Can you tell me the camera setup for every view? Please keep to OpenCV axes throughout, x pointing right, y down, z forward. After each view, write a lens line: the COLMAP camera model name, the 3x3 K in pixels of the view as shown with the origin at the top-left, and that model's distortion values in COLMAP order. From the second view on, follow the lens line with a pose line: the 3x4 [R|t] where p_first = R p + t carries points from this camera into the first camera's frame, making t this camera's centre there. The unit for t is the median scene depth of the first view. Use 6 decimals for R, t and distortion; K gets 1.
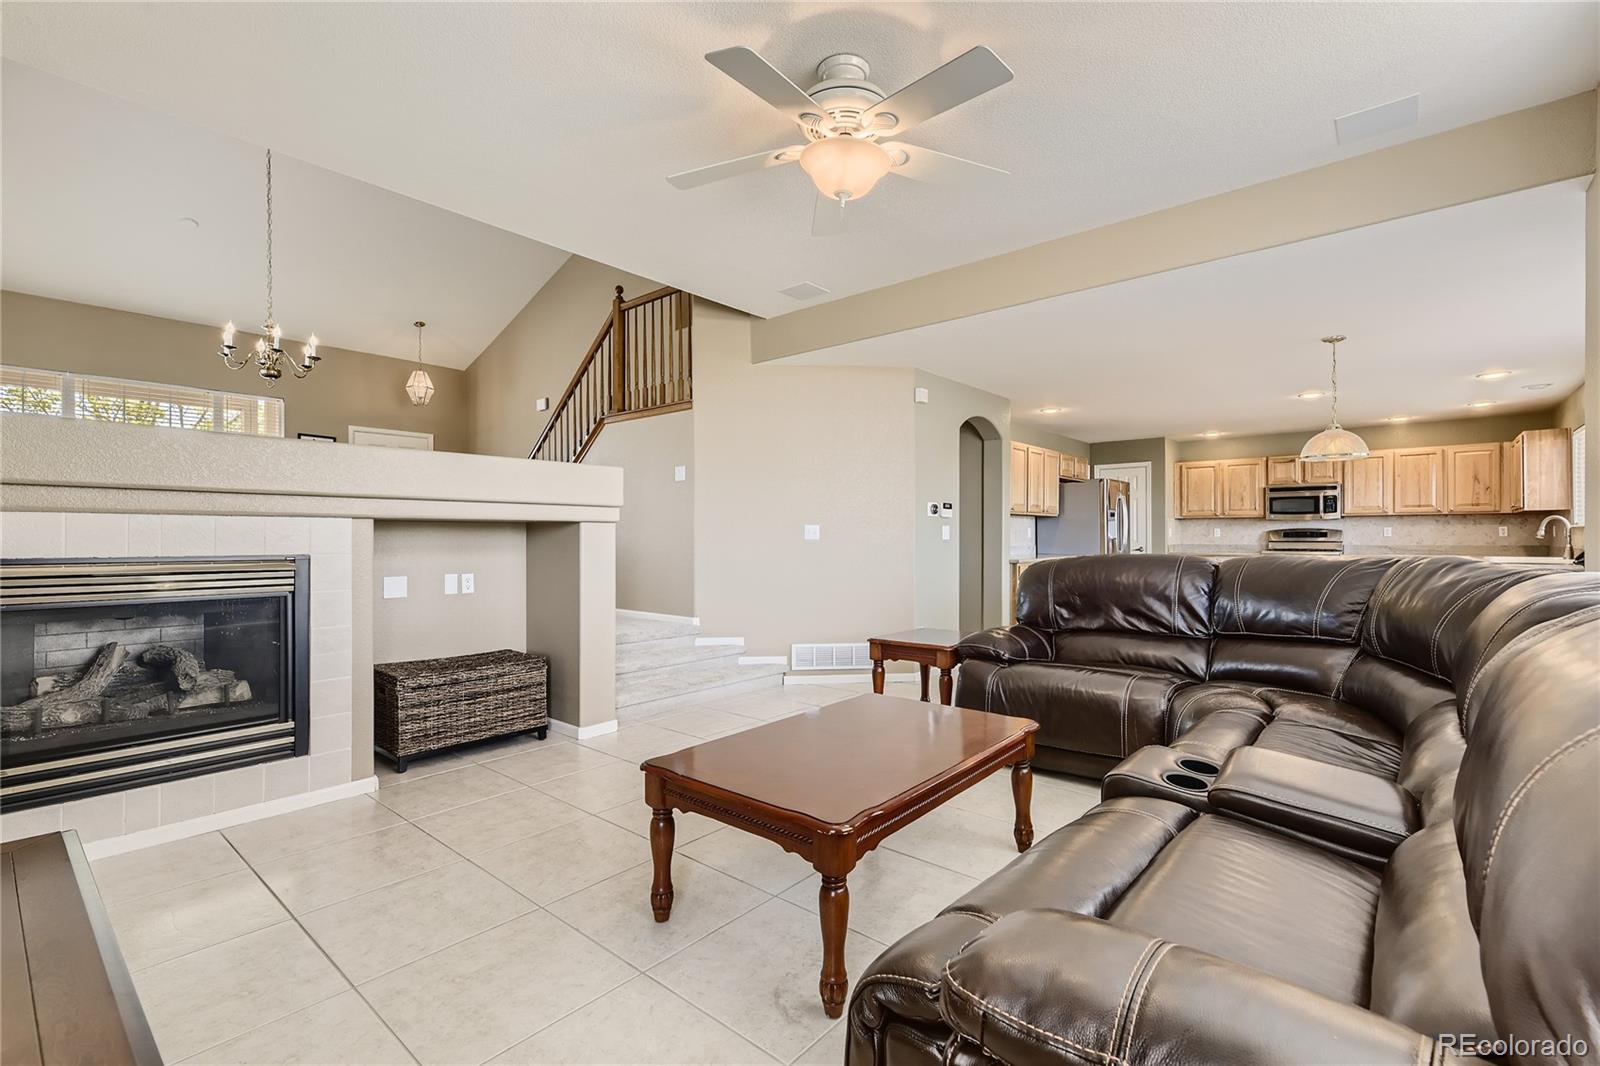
lens RADIAL K [[709.2, 0, 805.5], [0, 709.2, 536.6], [0, 0, 1]] dist [0.003099, 0.000958]
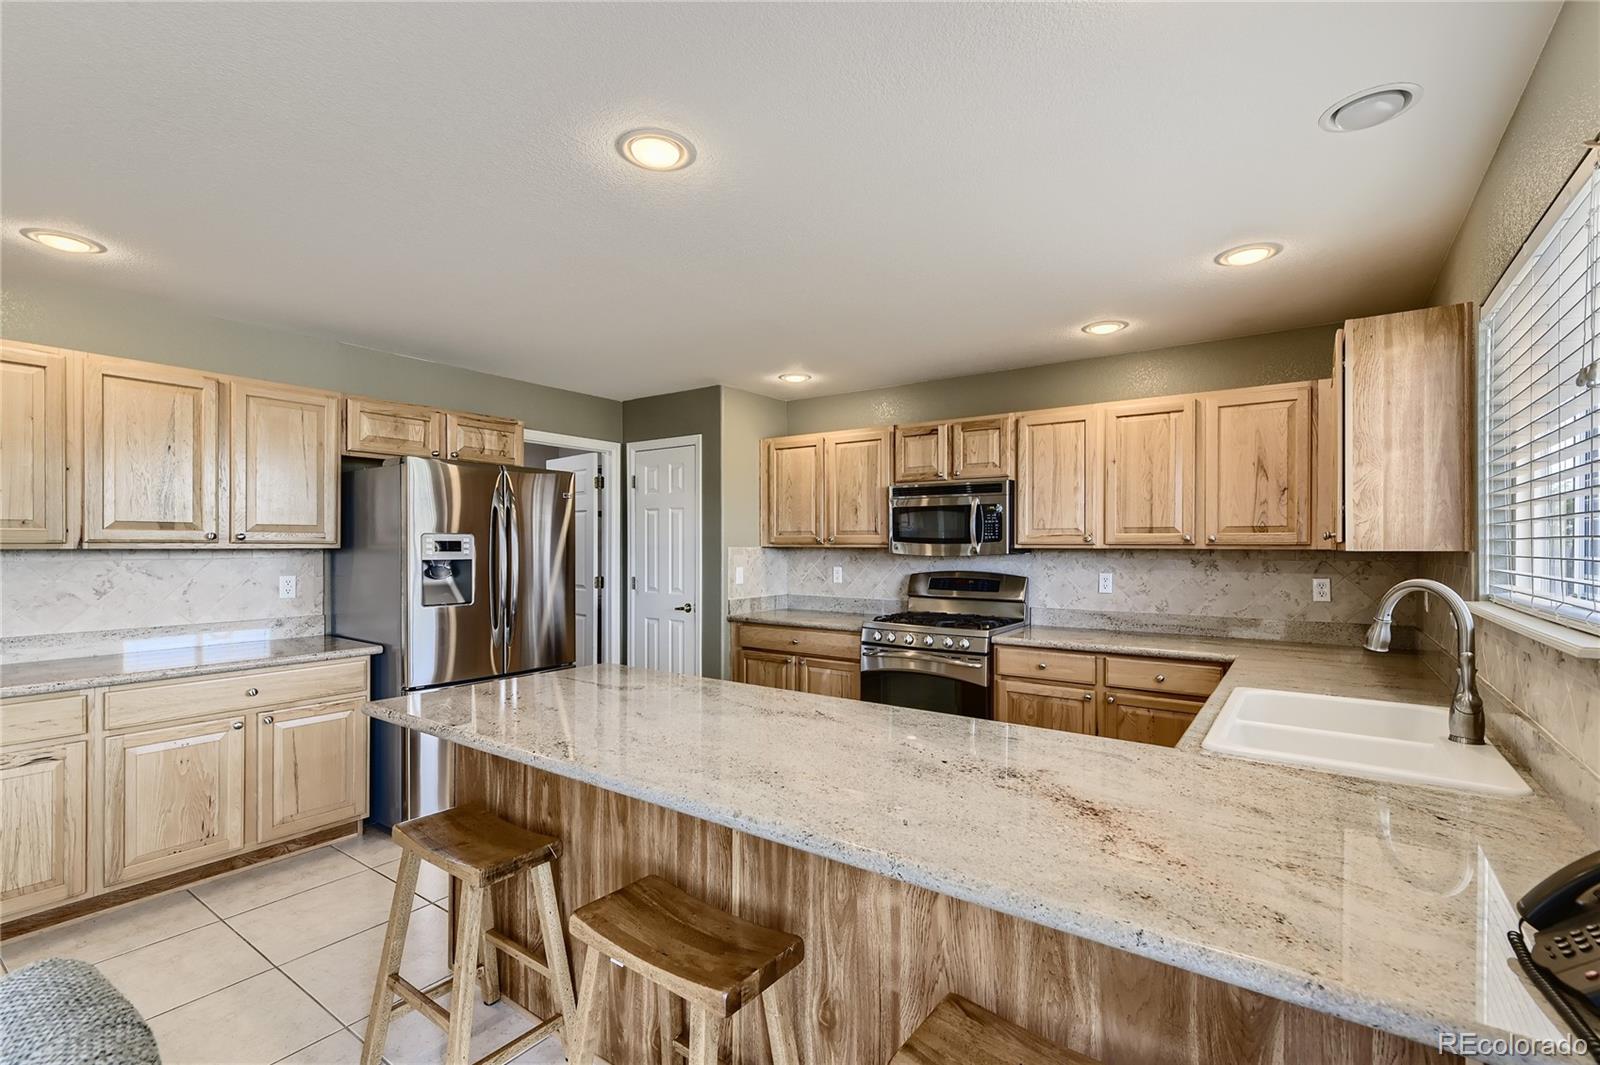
lens RADIAL K [[715.0, 0, 805.6], [0, 715.0, 546.2], [0, 0, 1]] dist [0.003333, 0.000851]
pose [[0.996129, 0.004357, 0.087792, 0.578193], [-0.004616, 0.999986, 0.002756, -0.031316], [-0.087779, -0.003151, 0.996135, 0.544995]]
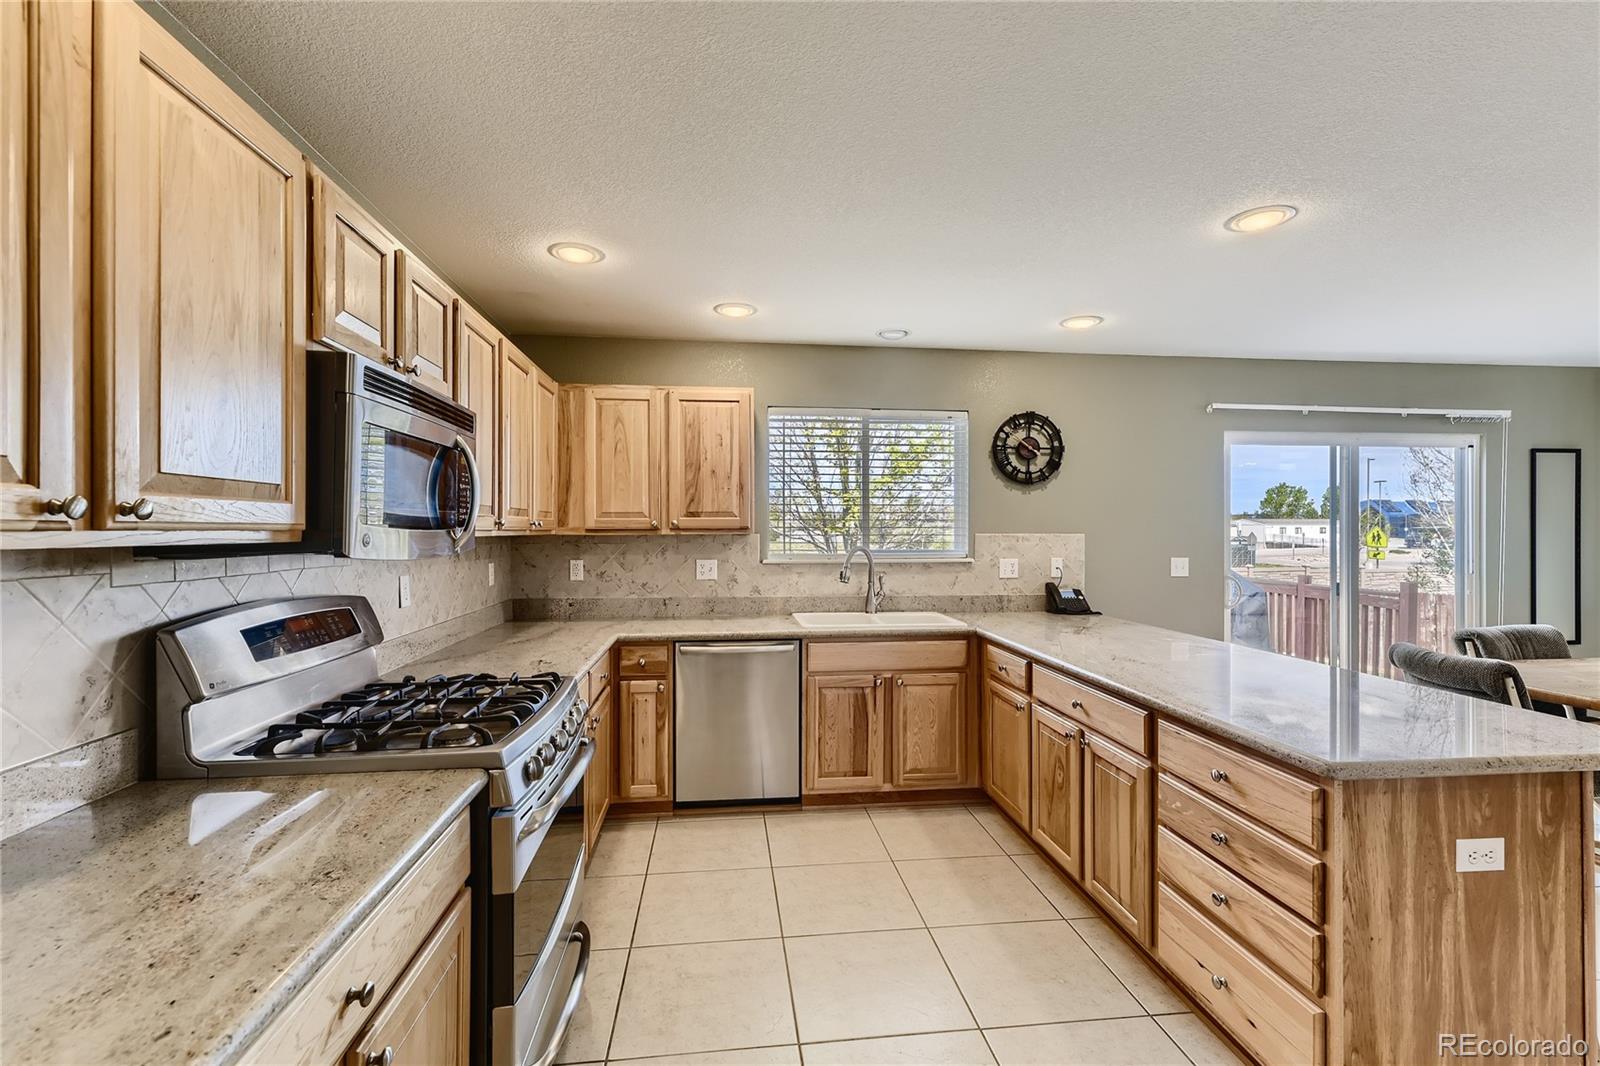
lens RADIAL K [[713.1, 0, 800.0], [0, 713.1, 533.0], [0, 0, 1]] dist [0.001026, 0.000315]
pose [[-0.729975, -0.001186, 0.683473, 0.490977], [0.001670, 0.999992, 0.003518, -0.031896], [-0.683472, 0.003709, -0.729968, 1.101376]]
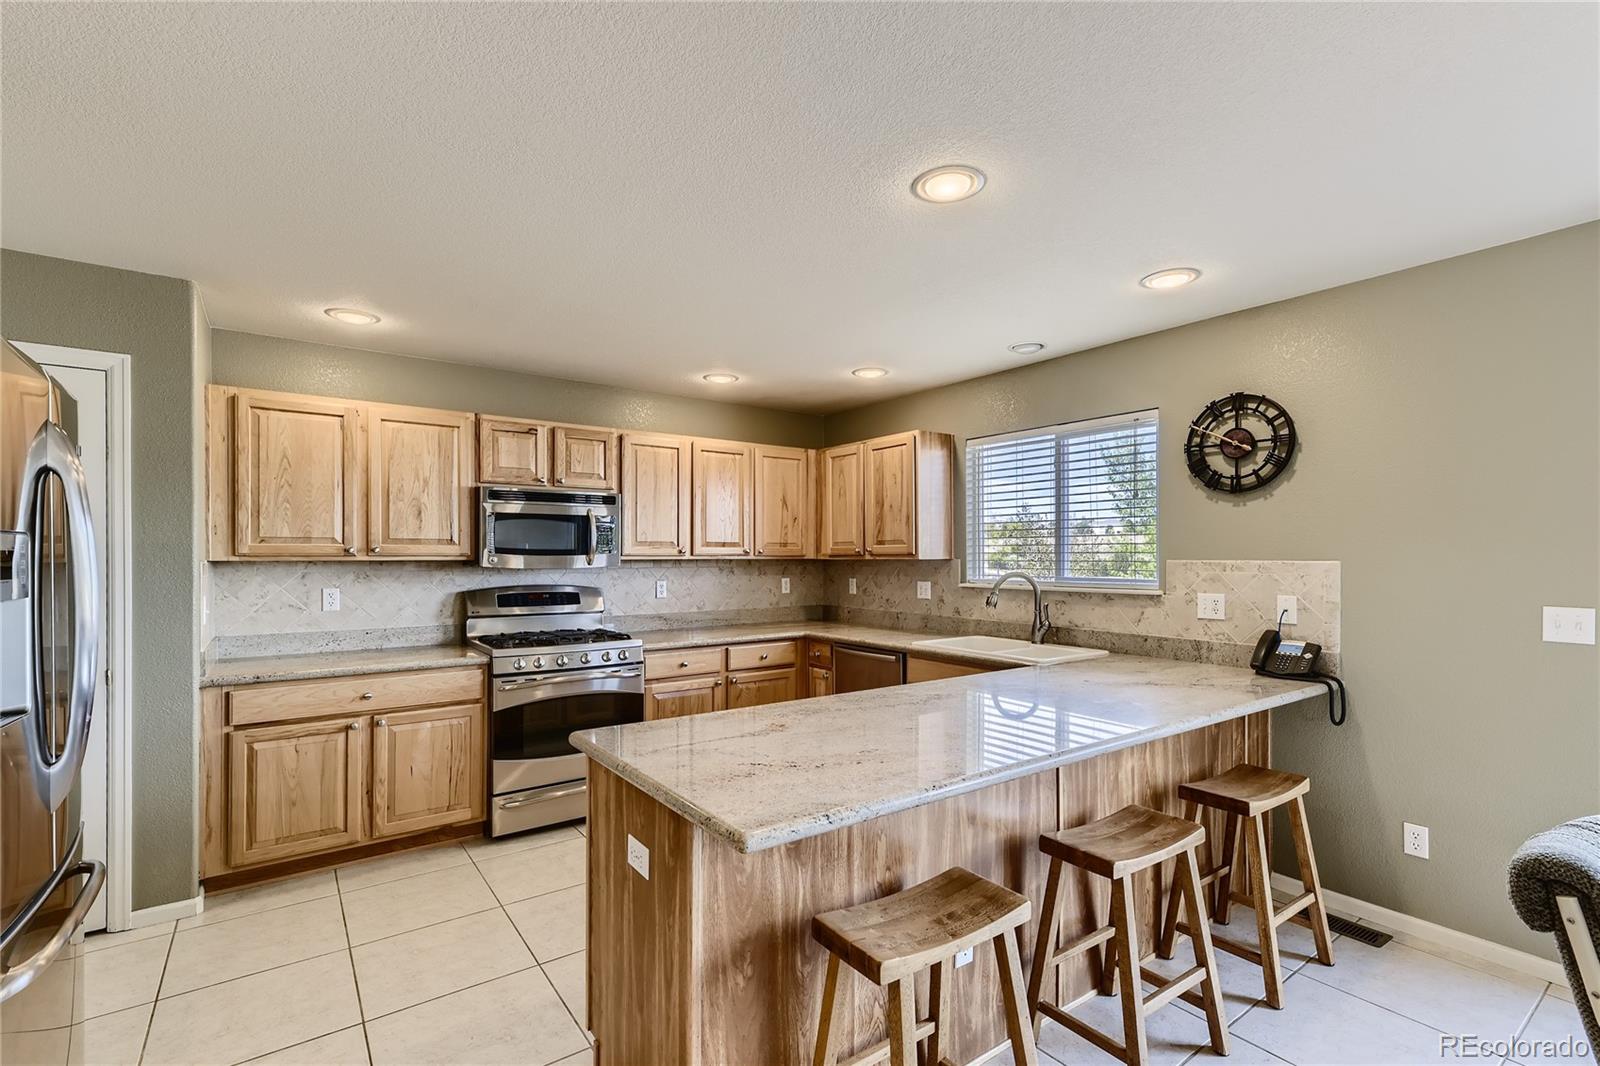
lens RADIAL K [[719.8, 0, 803.4], [0, 719.8, 558.9], [0, 0, 1]] dist [0.001885, 0.000305]
pose [[0.234772, -0.002220, 0.972048, 0.309118], [0.000138, 0.999997, 0.002250, -0.031021], [-0.972050, -0.000394, 0.234772, 0.763348]]
